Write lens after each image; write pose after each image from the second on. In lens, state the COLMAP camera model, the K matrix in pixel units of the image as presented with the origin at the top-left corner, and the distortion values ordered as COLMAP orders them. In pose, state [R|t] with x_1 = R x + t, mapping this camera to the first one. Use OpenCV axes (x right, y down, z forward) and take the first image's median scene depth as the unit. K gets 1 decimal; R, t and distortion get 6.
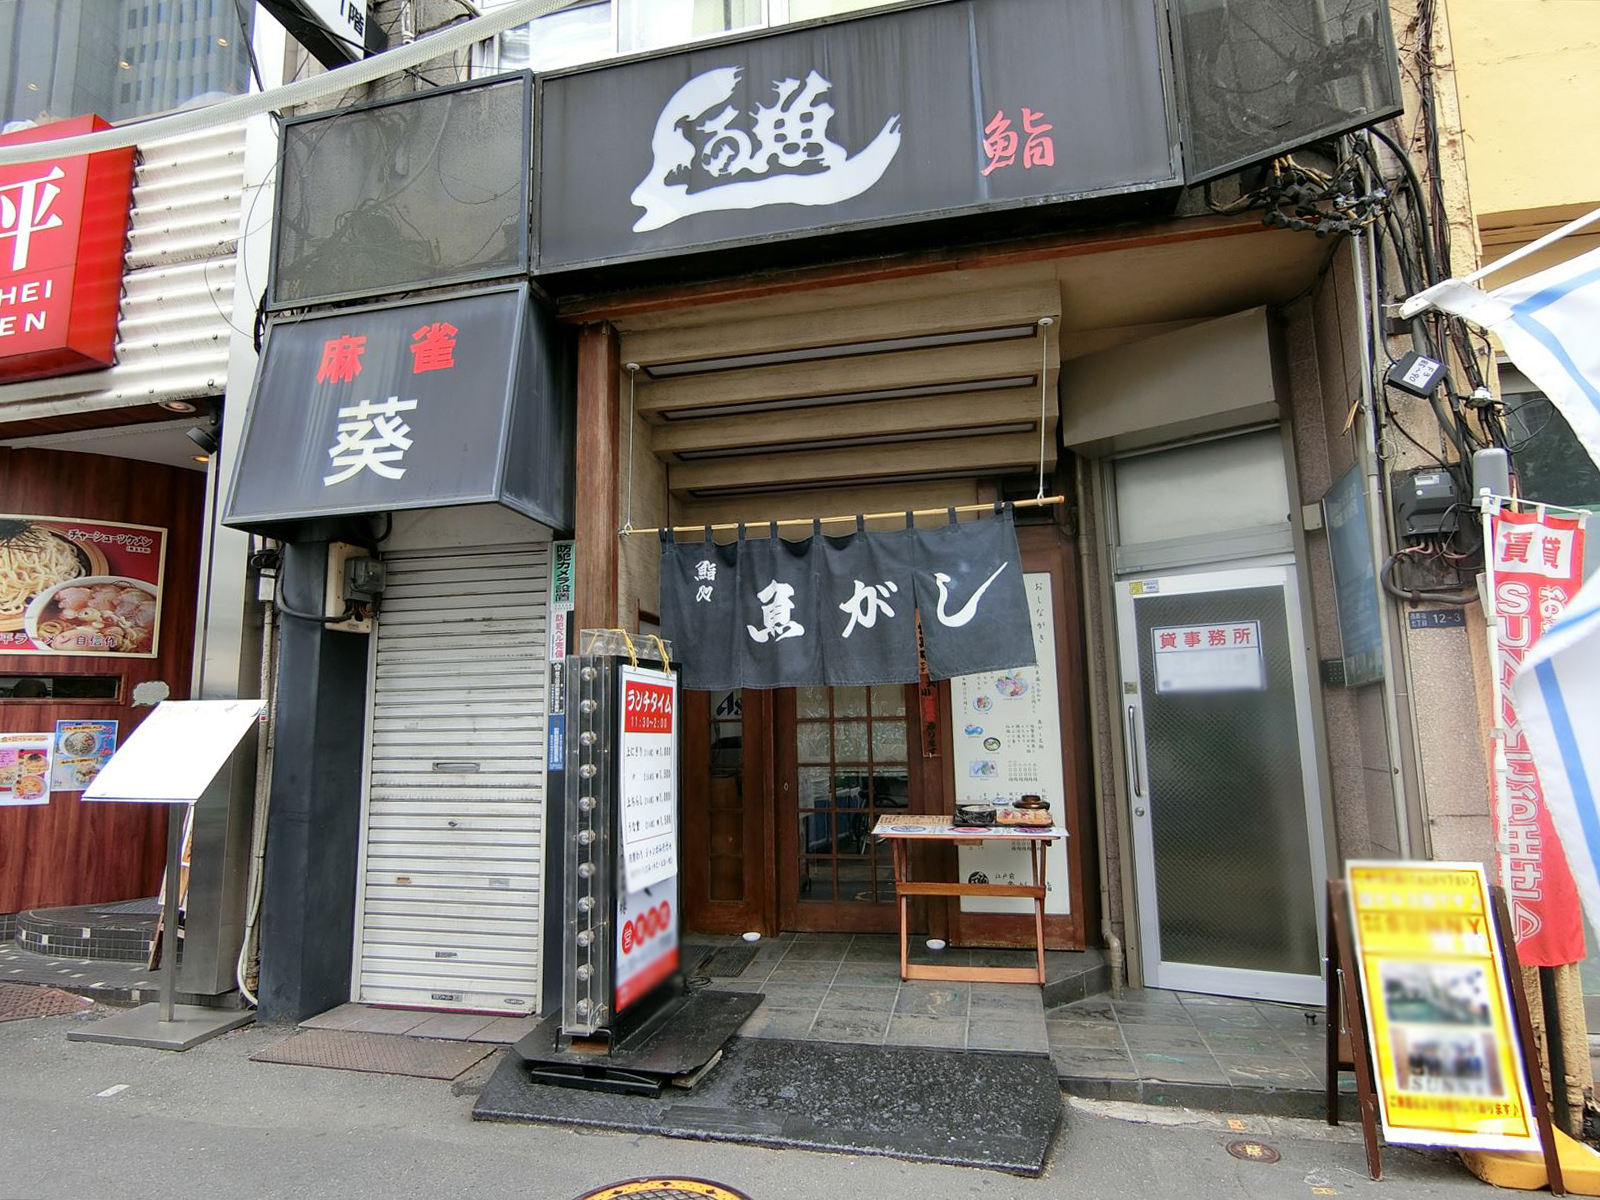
lens RADIAL K [[875.5, 0, 800.0], [0, 875.5, 600.0], [0, 0, 1]] dist [-0.022550, -0.000741]
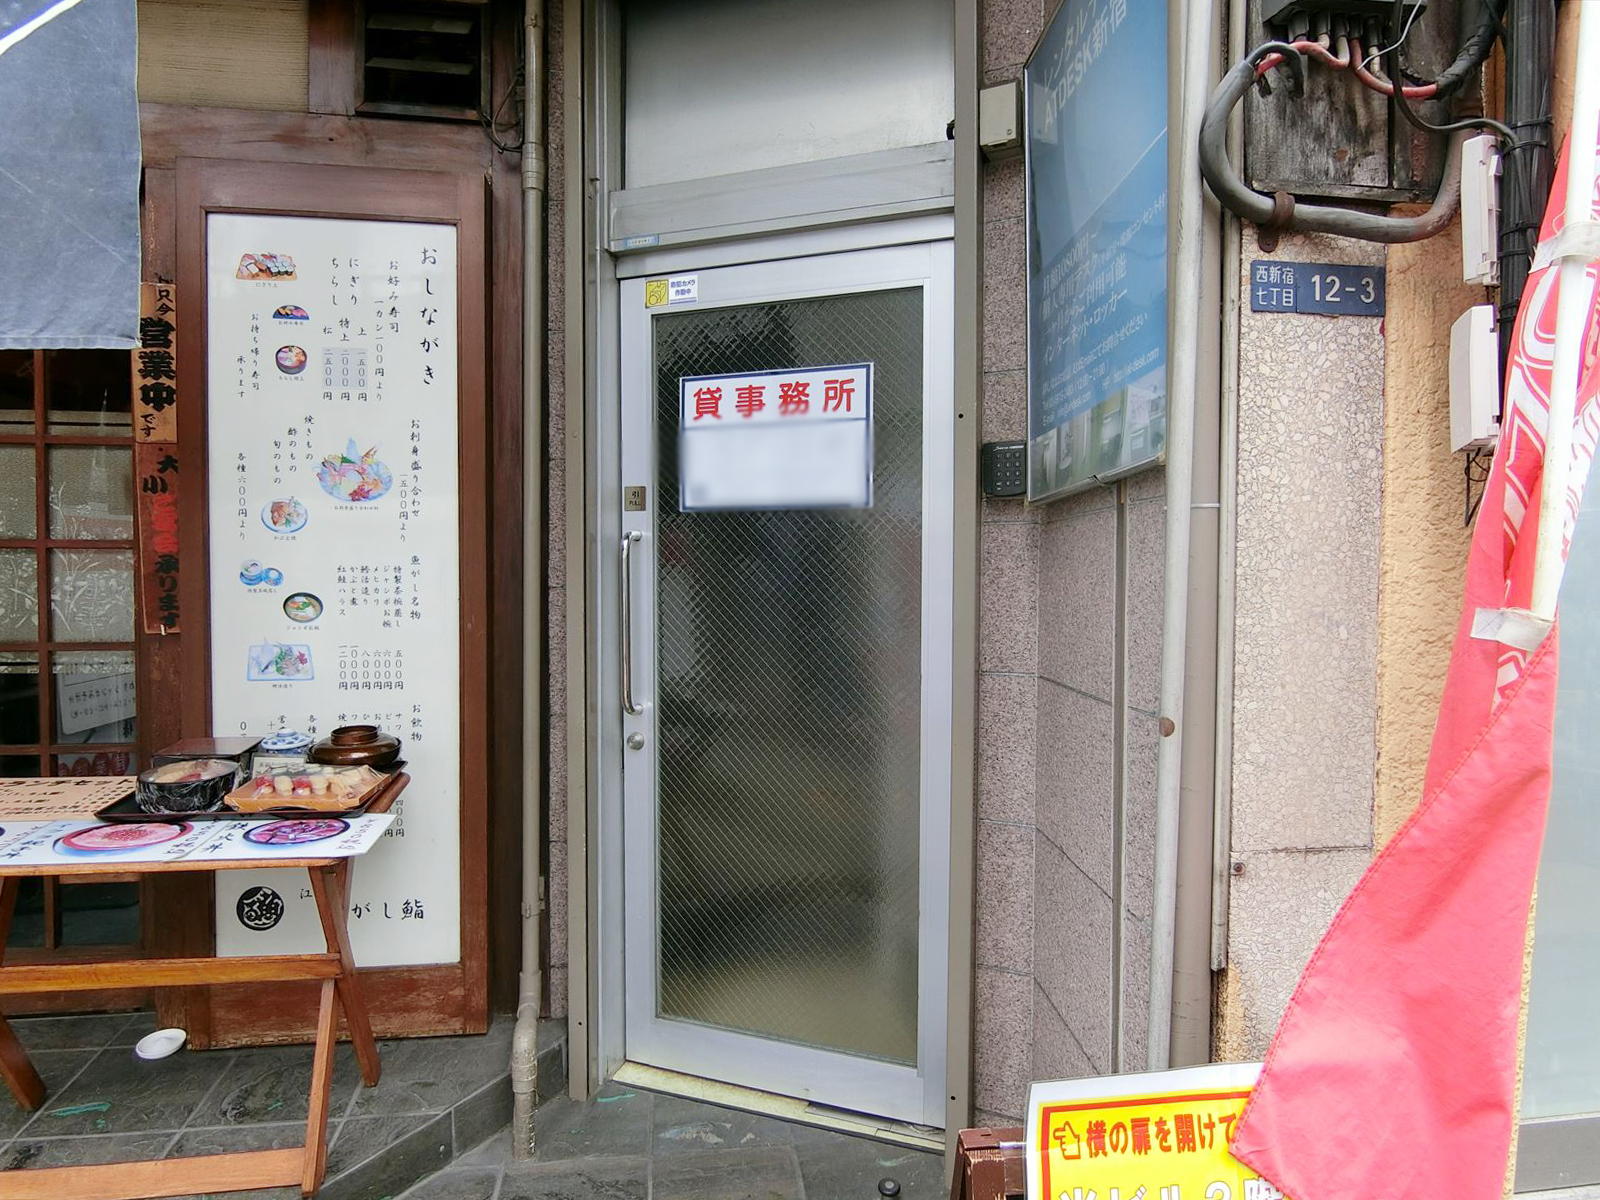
lens RADIAL K [[885.4, 0, 800.0], [0, 885.4, 600.0], [0, 0, 1]] dist [-0.064201, 0.000243]
pose [[0.929984, 0.012064, 0.367401, 0.312577], [-0.077471, 0.983446, 0.163808, 0.075092], [-0.359343, -0.180802, 0.915524, 0.545626]]
